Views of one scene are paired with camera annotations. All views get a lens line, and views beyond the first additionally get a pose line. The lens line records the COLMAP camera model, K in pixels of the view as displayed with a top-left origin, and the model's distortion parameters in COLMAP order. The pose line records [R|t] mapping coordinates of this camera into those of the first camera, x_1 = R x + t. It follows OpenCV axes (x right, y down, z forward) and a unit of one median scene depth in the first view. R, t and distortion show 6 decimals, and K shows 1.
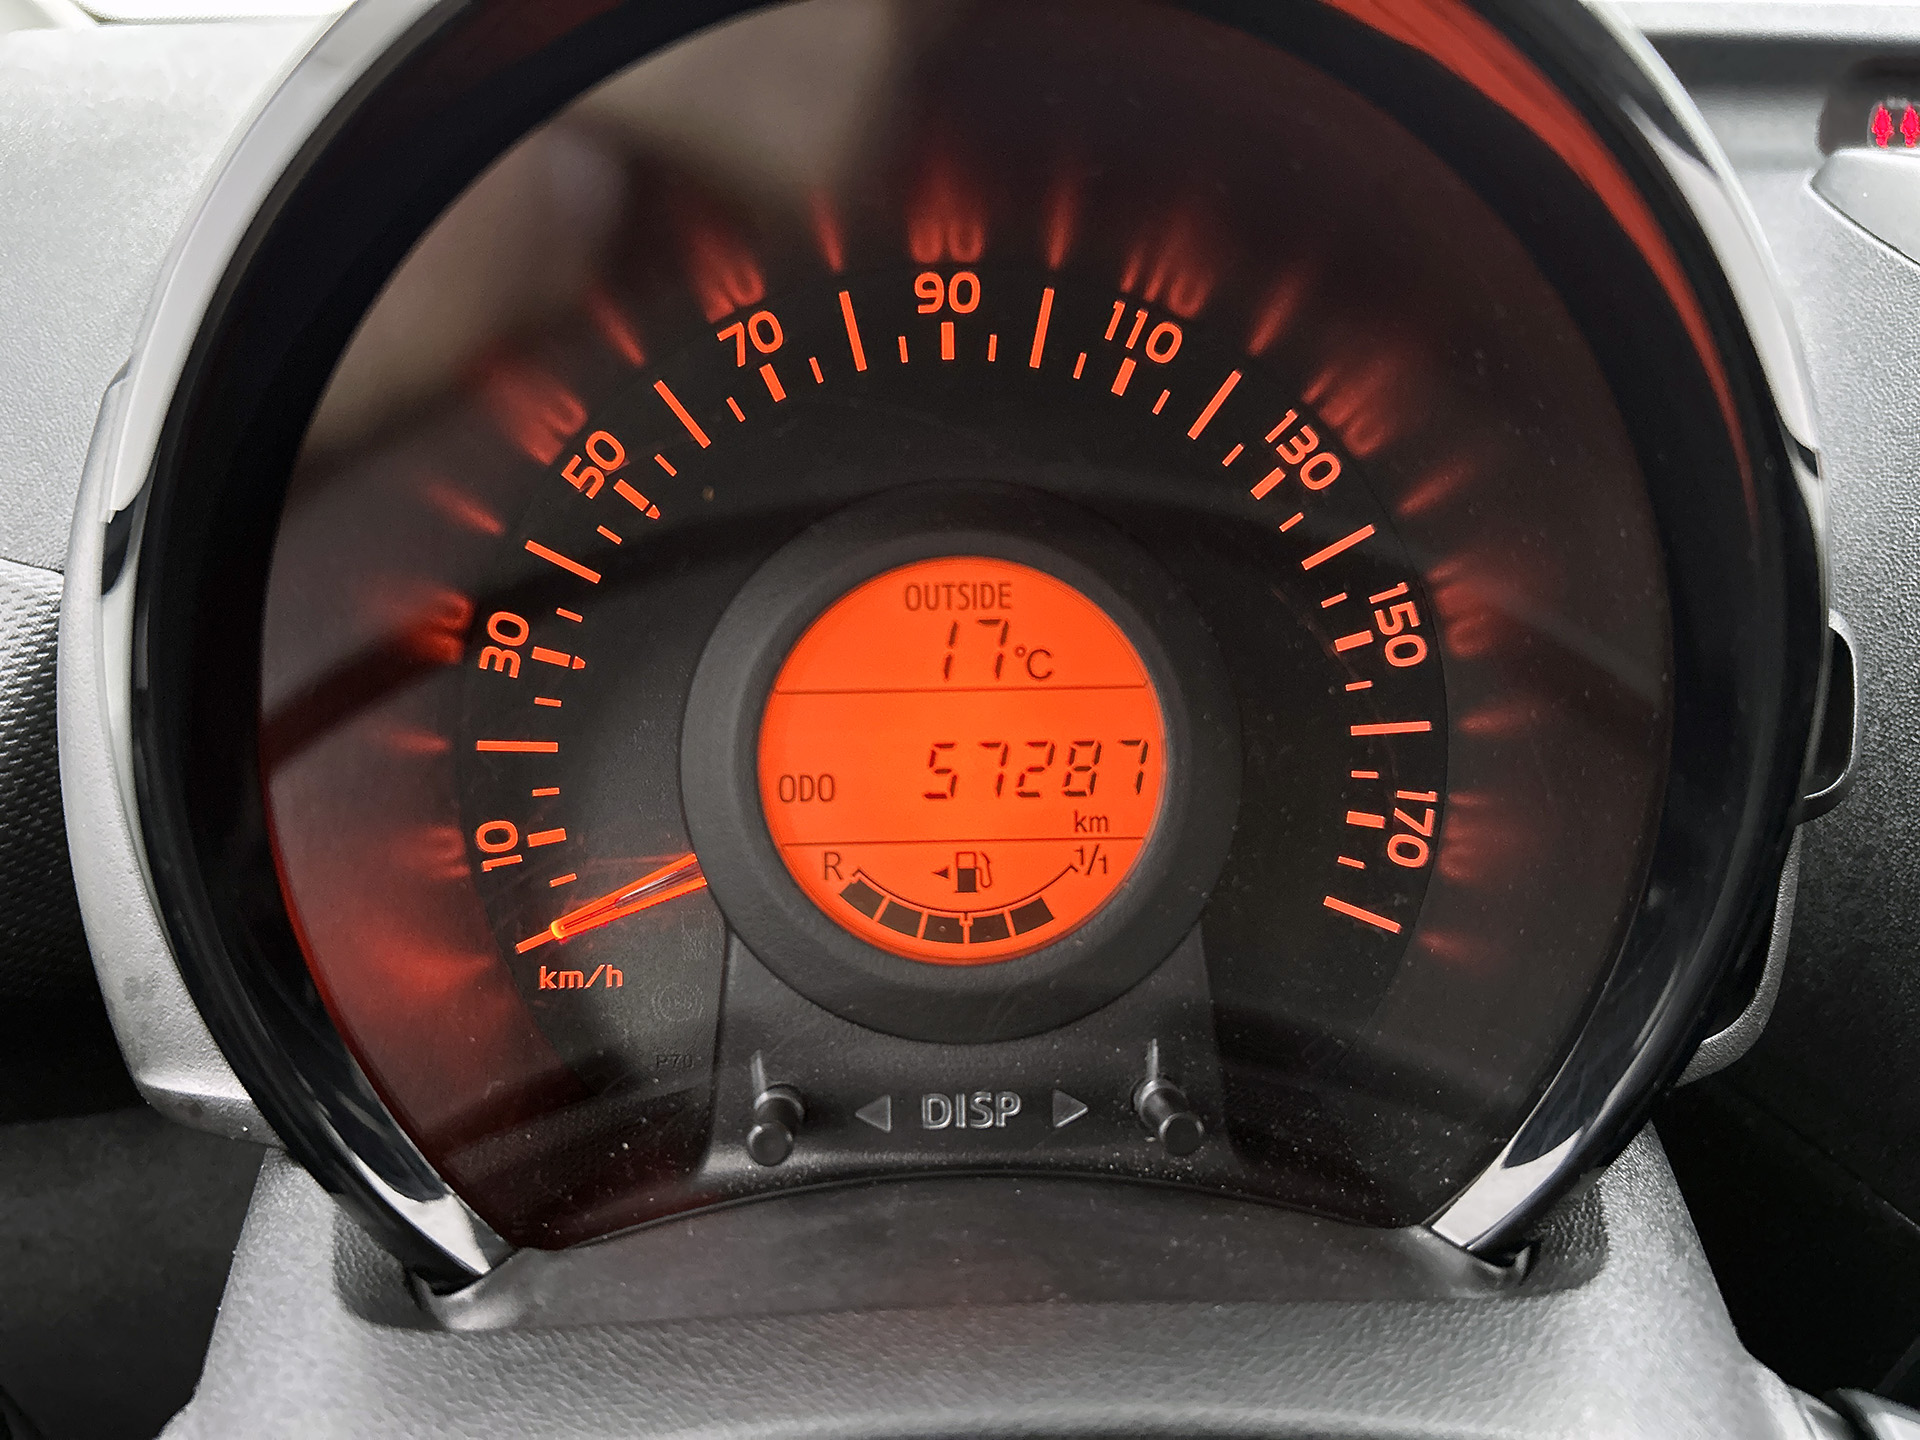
lens RADIAL K [[1478.5, 0, 960.0], [0, 1478.5, 720.0], [0, 0, 1]] dist [0.100186, -0.130188]
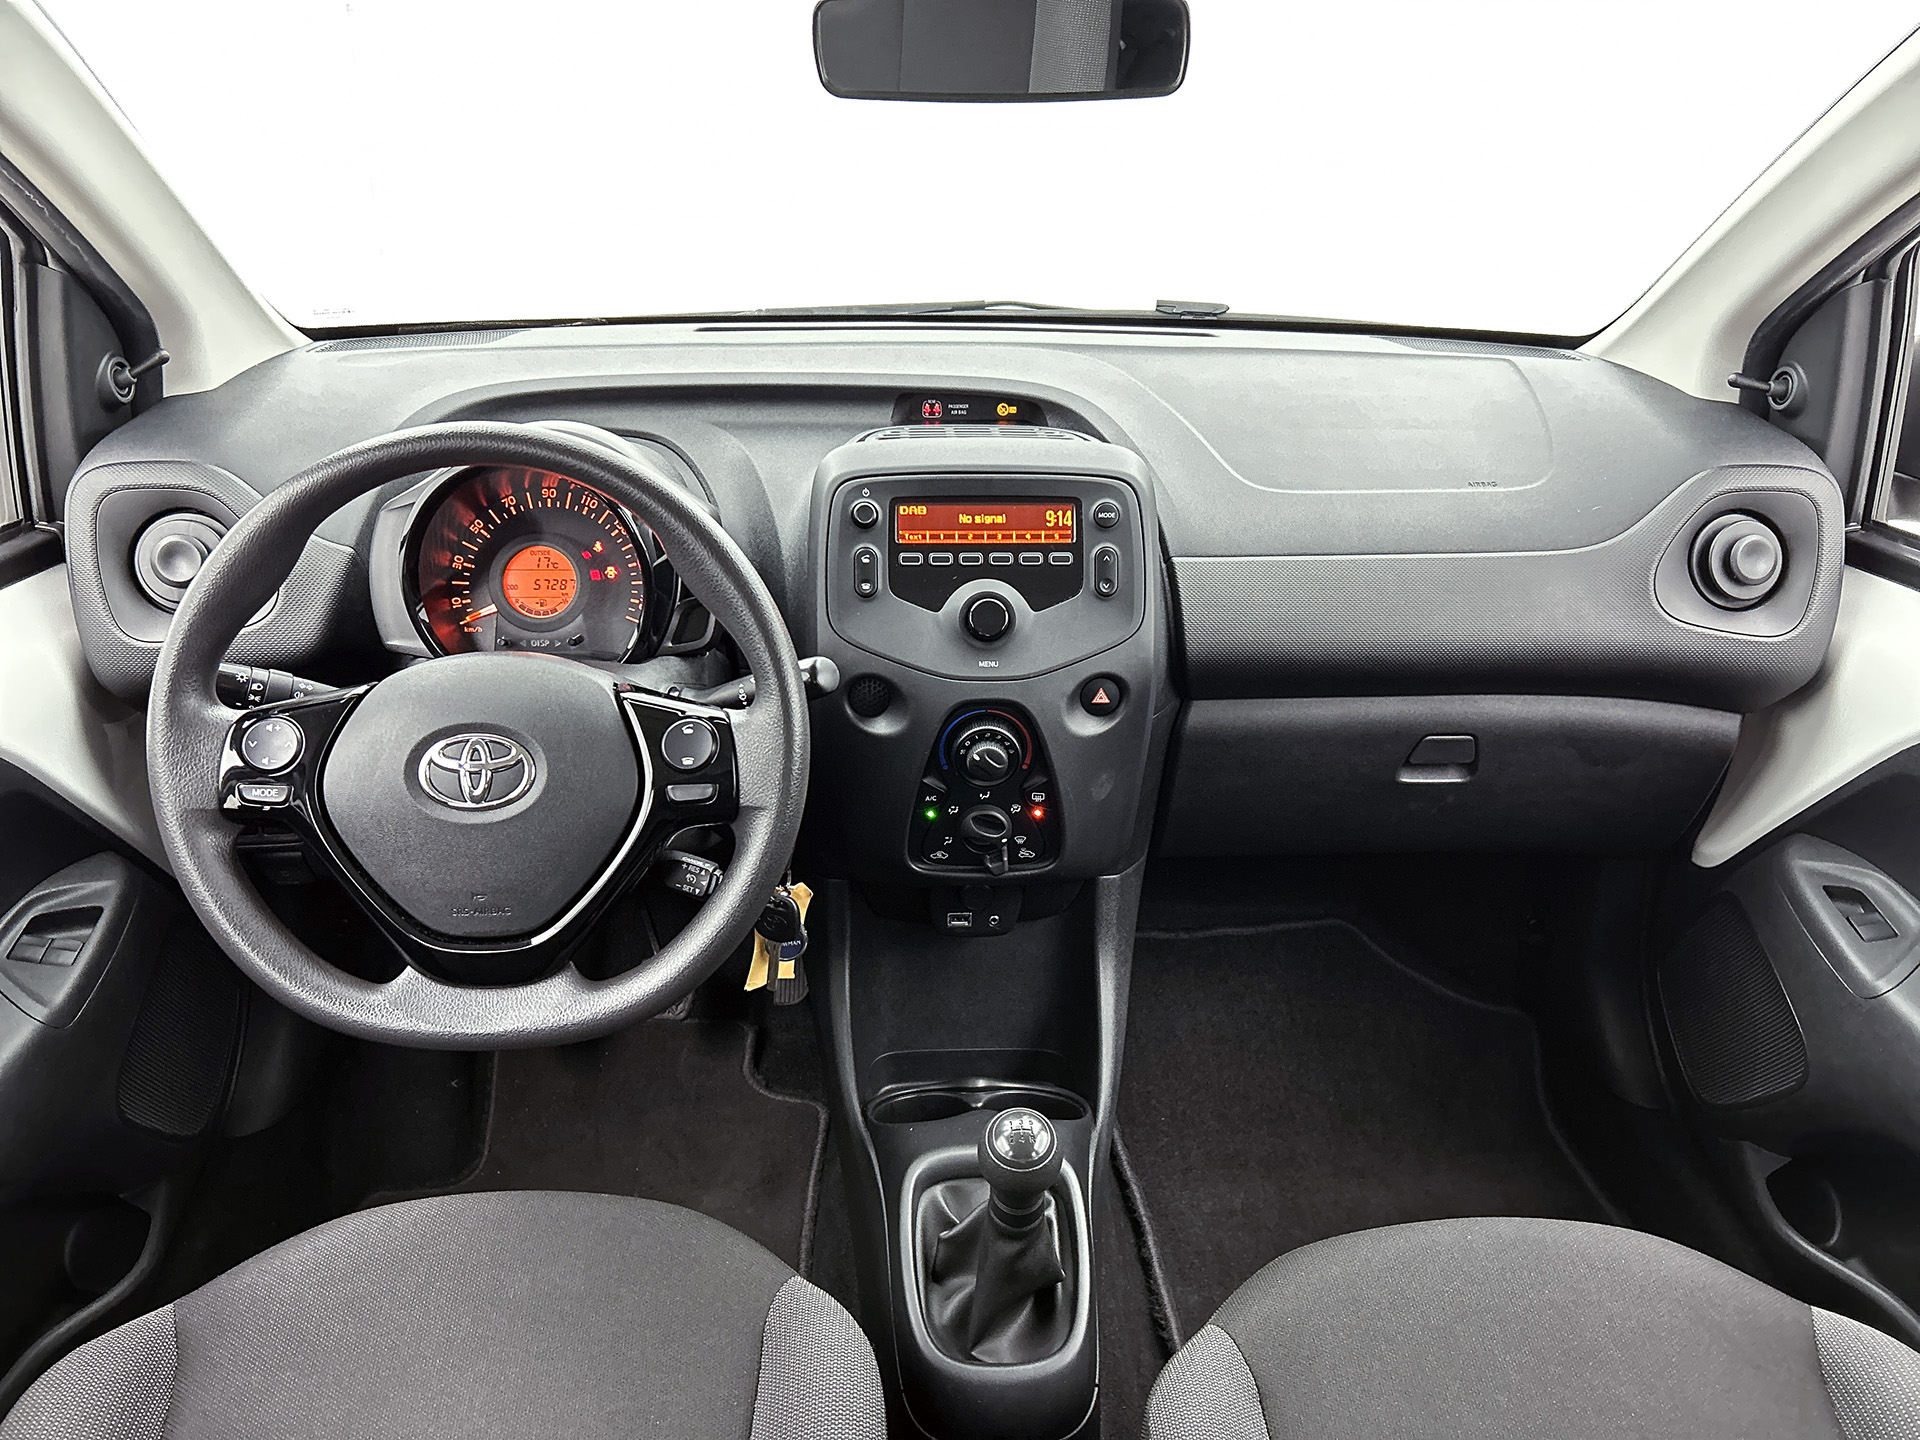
lens RADIAL K [[1478.5, 0, 960.0], [0, 1478.5, 720.0], [0, 0, 1]] dist [0.100186, -0.130188]
pose [[0.999688, 0.011023, 0.022393, 1.266419], [-0.011107, 0.999932, 0.003641, 0.439705], [-0.022351, -0.003889, 0.999743, -4.032727]]
